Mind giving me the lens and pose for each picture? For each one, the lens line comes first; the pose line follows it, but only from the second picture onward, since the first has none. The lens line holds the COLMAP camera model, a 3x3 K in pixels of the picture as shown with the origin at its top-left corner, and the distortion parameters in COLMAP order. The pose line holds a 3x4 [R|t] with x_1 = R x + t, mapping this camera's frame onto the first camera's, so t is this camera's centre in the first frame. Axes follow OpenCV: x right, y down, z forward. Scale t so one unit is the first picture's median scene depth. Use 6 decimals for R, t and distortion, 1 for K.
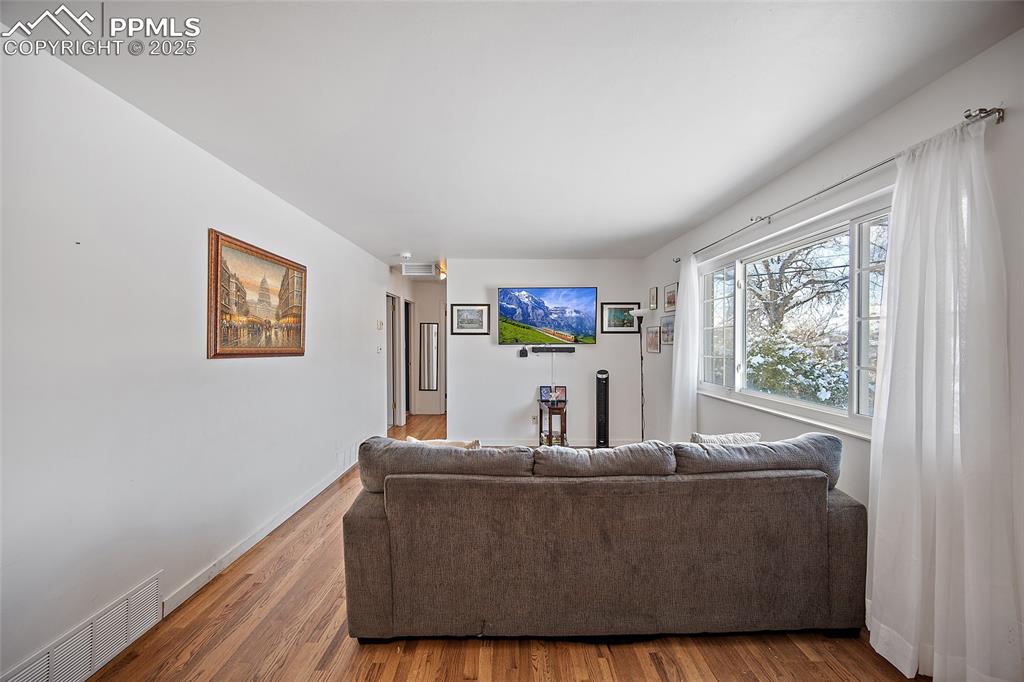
lens RADIAL K [[409.6, 0, 508.8], [0, 409.6, 335.6], [0, 0, 1]] dist [-0.002239, -0.000270]
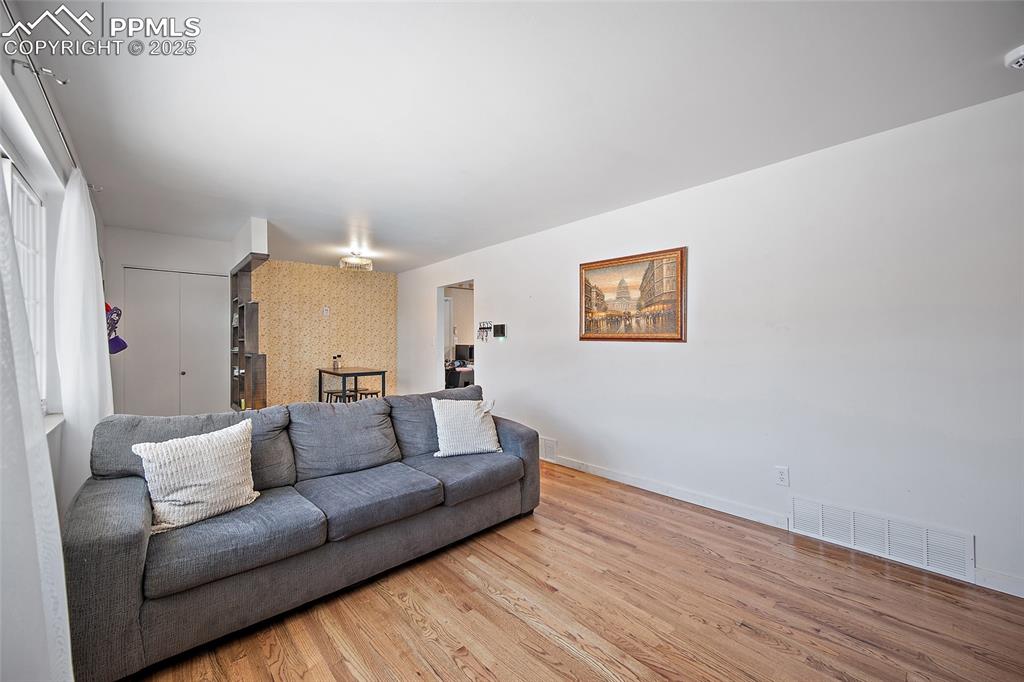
lens RADIAL K [[409.6, 0, 508.8], [0, 409.6, 335.6], [0, 0, 1]] dist [-0.002239, -0.000270]
pose [[-0.755099, -0.006292, -0.655580, 0.539678], [0.015160, 0.999519, -0.027054, 0.068070], [0.655435, -0.030367, -0.754641, 1.841568]]
